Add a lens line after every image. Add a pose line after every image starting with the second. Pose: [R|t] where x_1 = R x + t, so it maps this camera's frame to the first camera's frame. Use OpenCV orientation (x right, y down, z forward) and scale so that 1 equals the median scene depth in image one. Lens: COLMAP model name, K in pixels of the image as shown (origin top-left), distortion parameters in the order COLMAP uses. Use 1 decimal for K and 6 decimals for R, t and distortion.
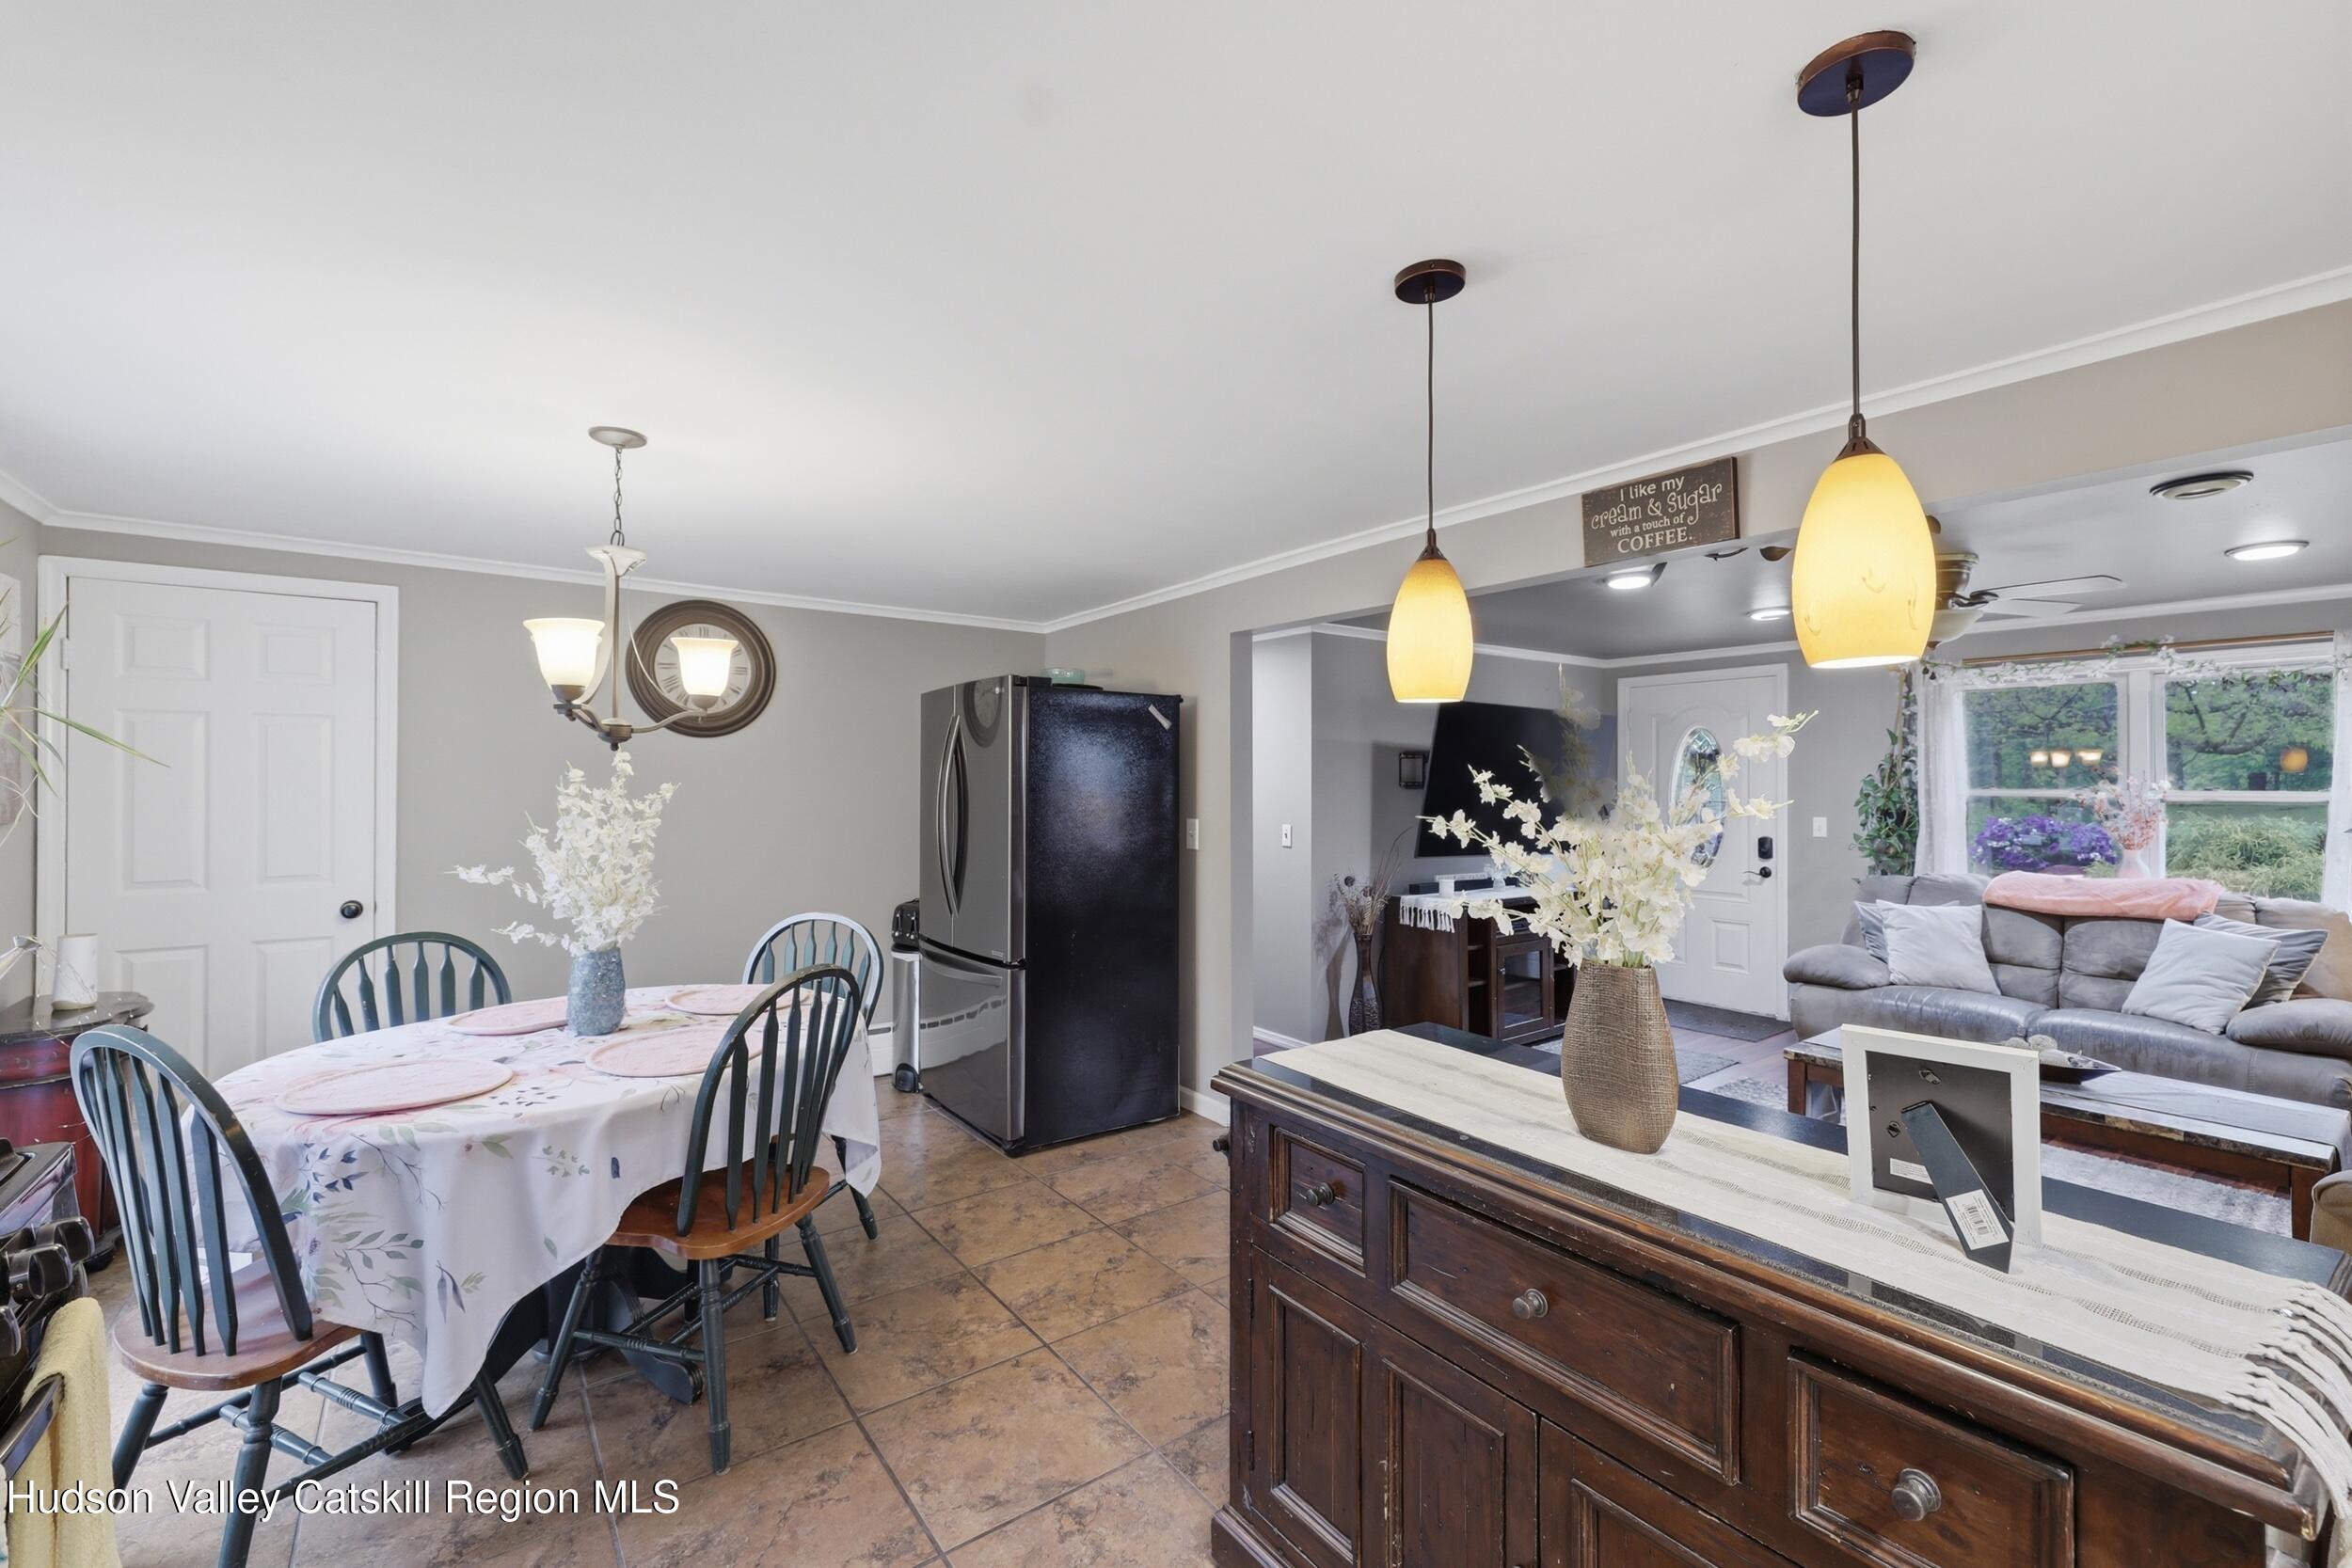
lens RADIAL K [[1004.2, 0, 1169.1], [0, 1004.2, 774.6], [0, 0, 1]] dist [0.001465, -0.000695]
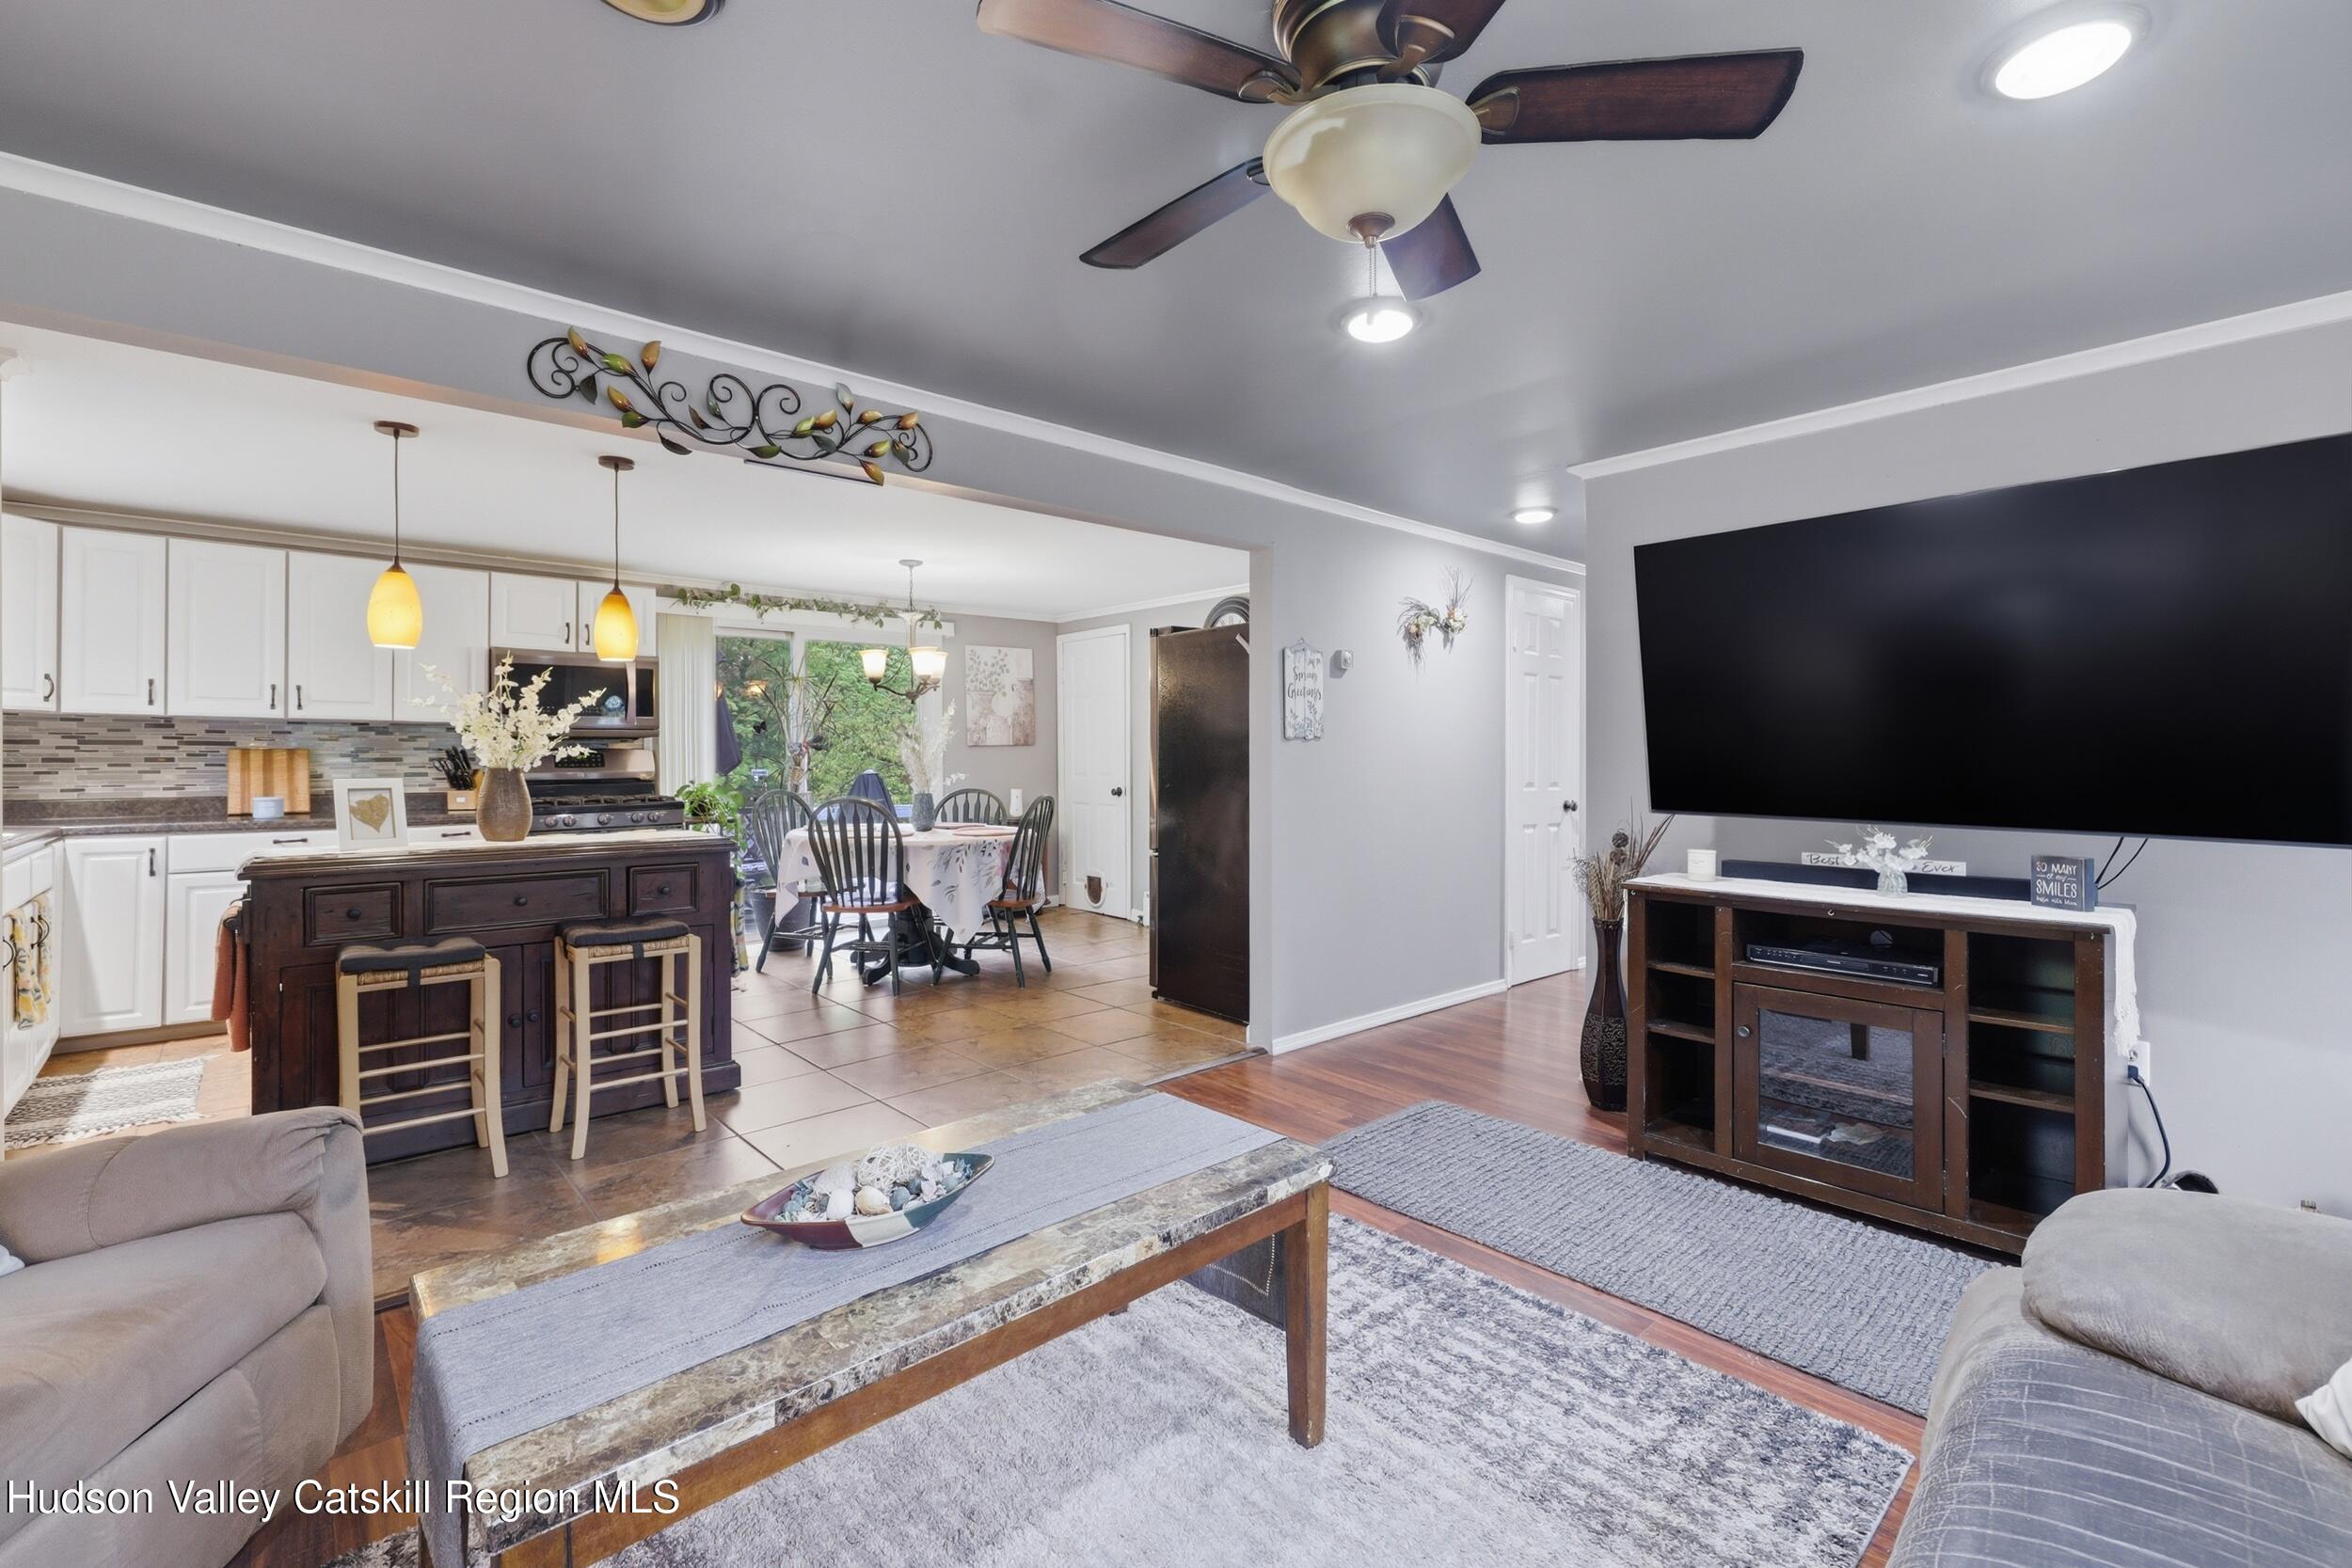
lens RADIAL K [[1004.2, 0, 1174.8], [0, 1004.2, 756.7], [0, 0, 1]] dist [0.001465, -0.000695]
pose [[0.098769, -0.001542, -0.995109, 0.950803], [0.011837, 0.999930, -0.000375, 0.055900], [0.995040, -0.011742, 0.098780, 0.750201]]
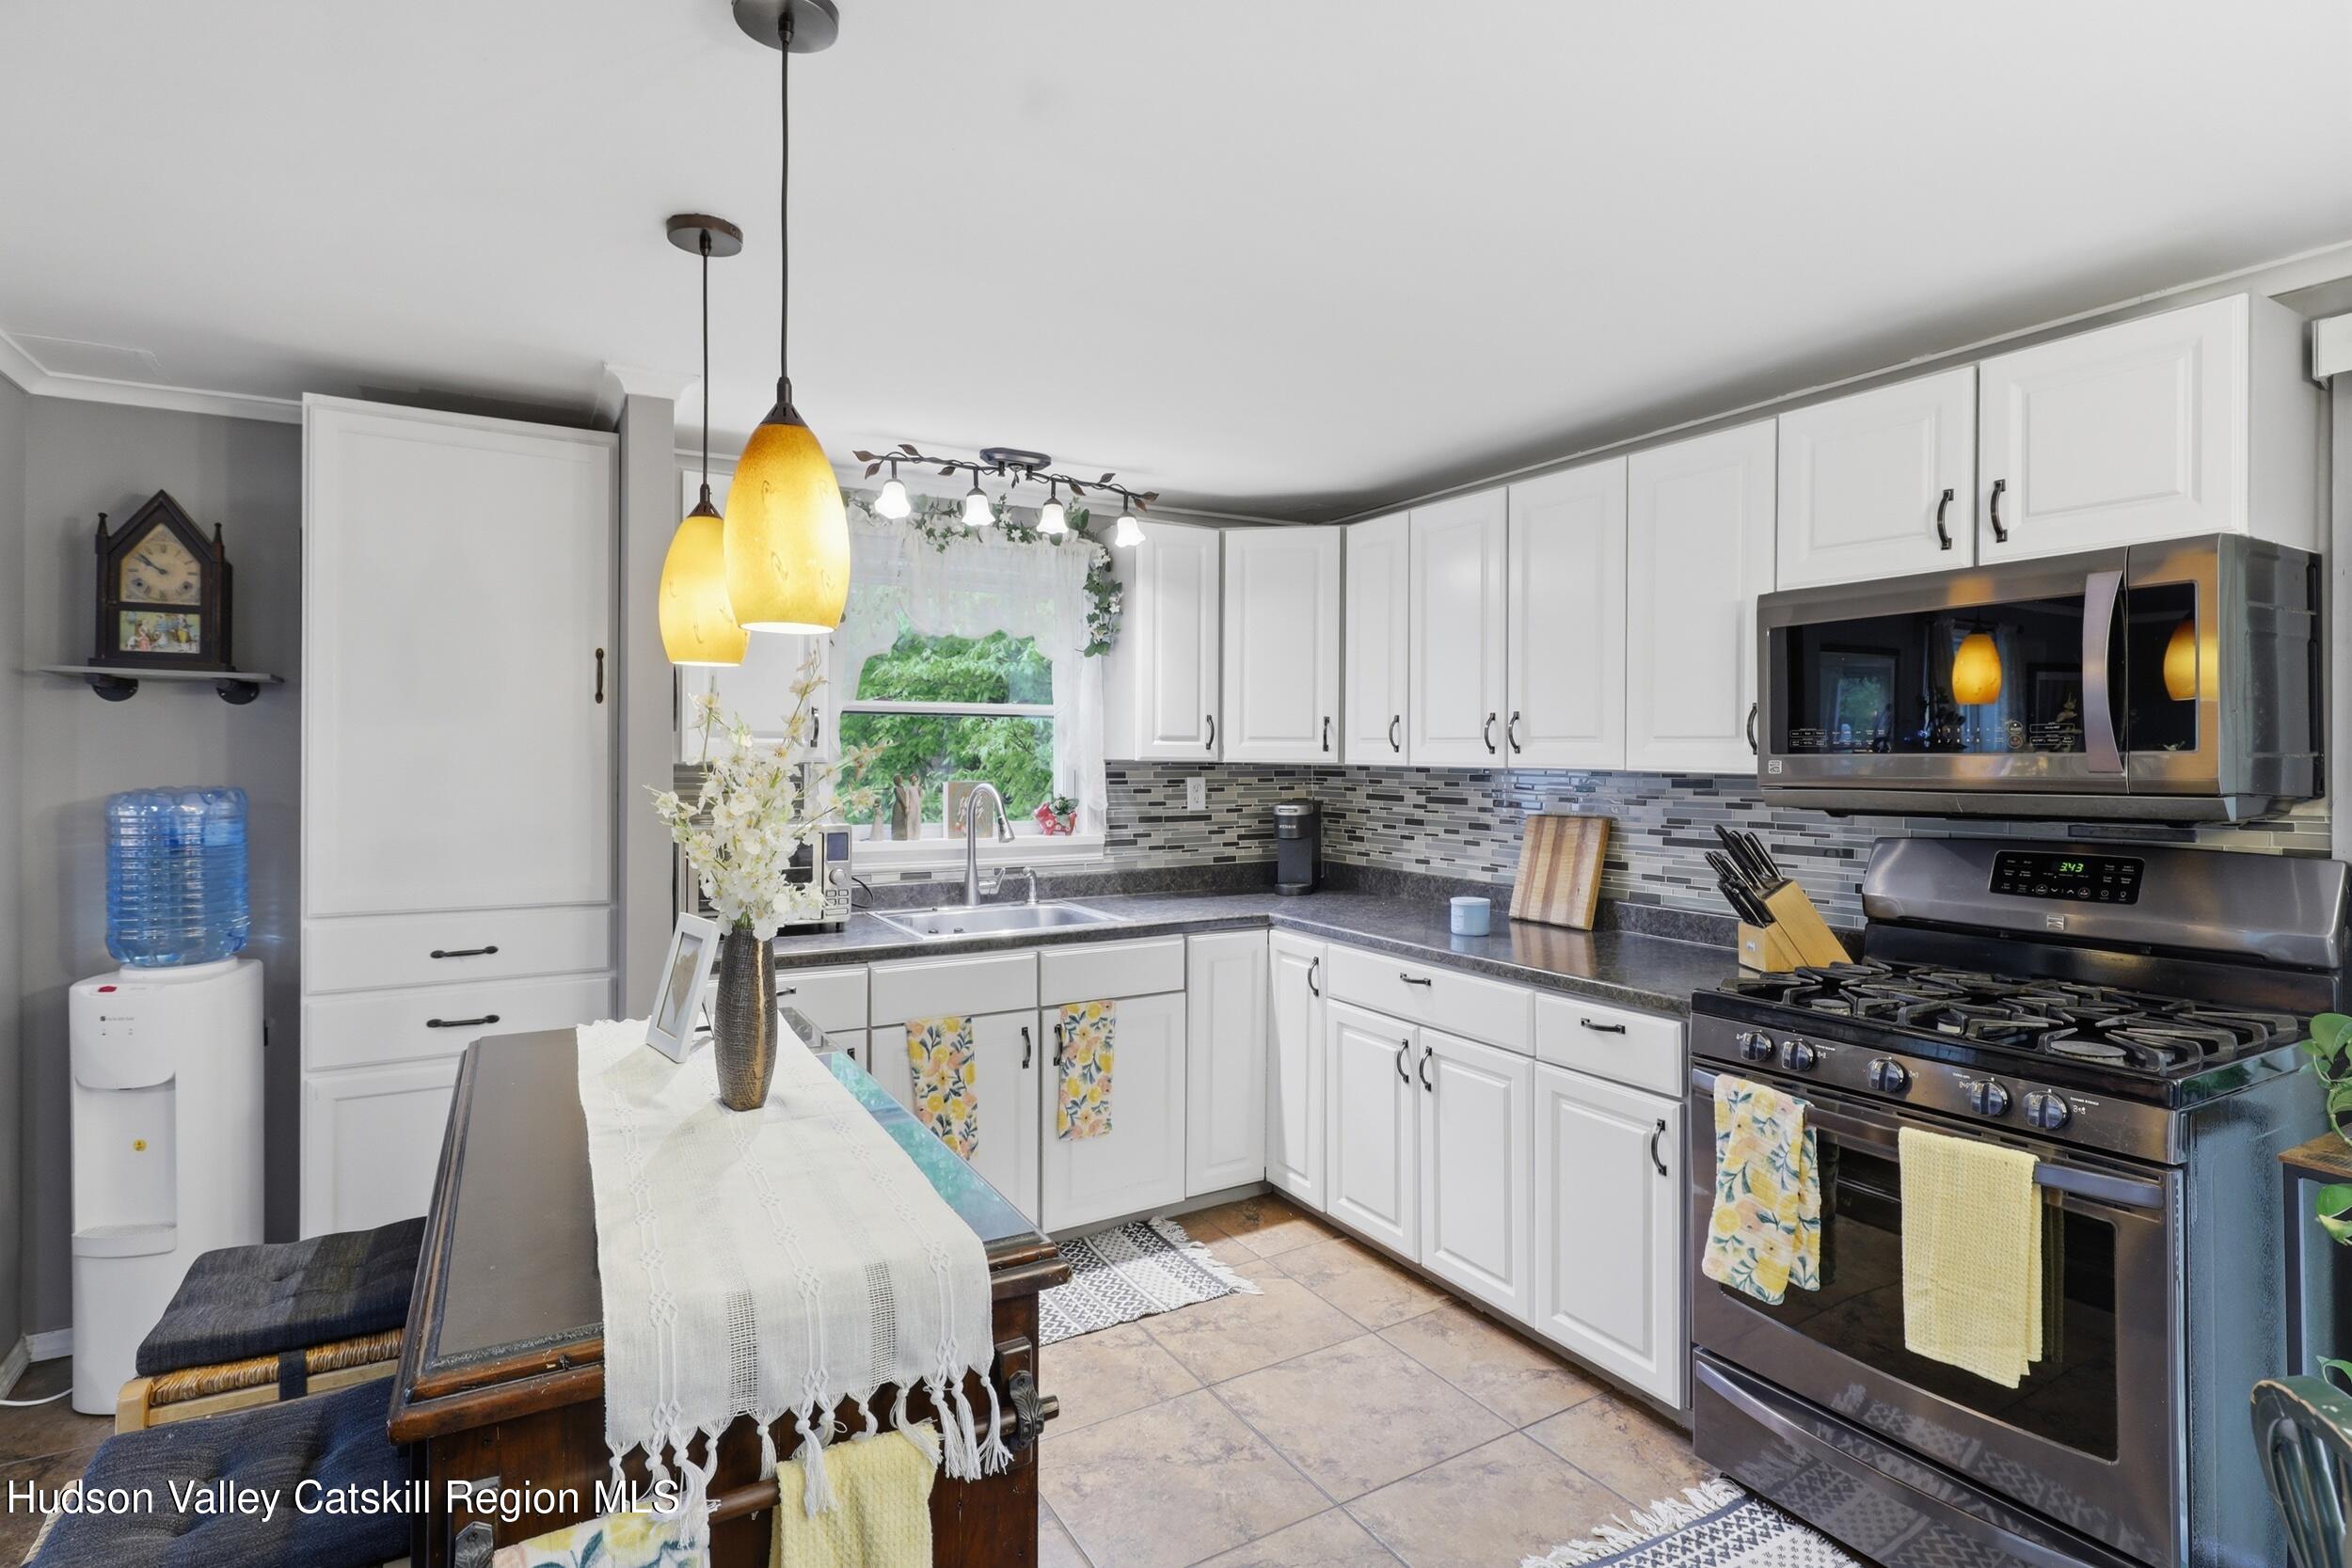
lens RADIAL K [[1098.7, 0, 1169.4], [0, 1098.7, 763.8], [0, 0, 1]] dist [-0.001778, -0.000303]
pose [[-0.996913, -0.008567, 0.078041, -0.004661], [-0.009142, 0.999934, -0.007023, 0.009138], [-0.077976, -0.007715, -0.996925, 0.632416]]
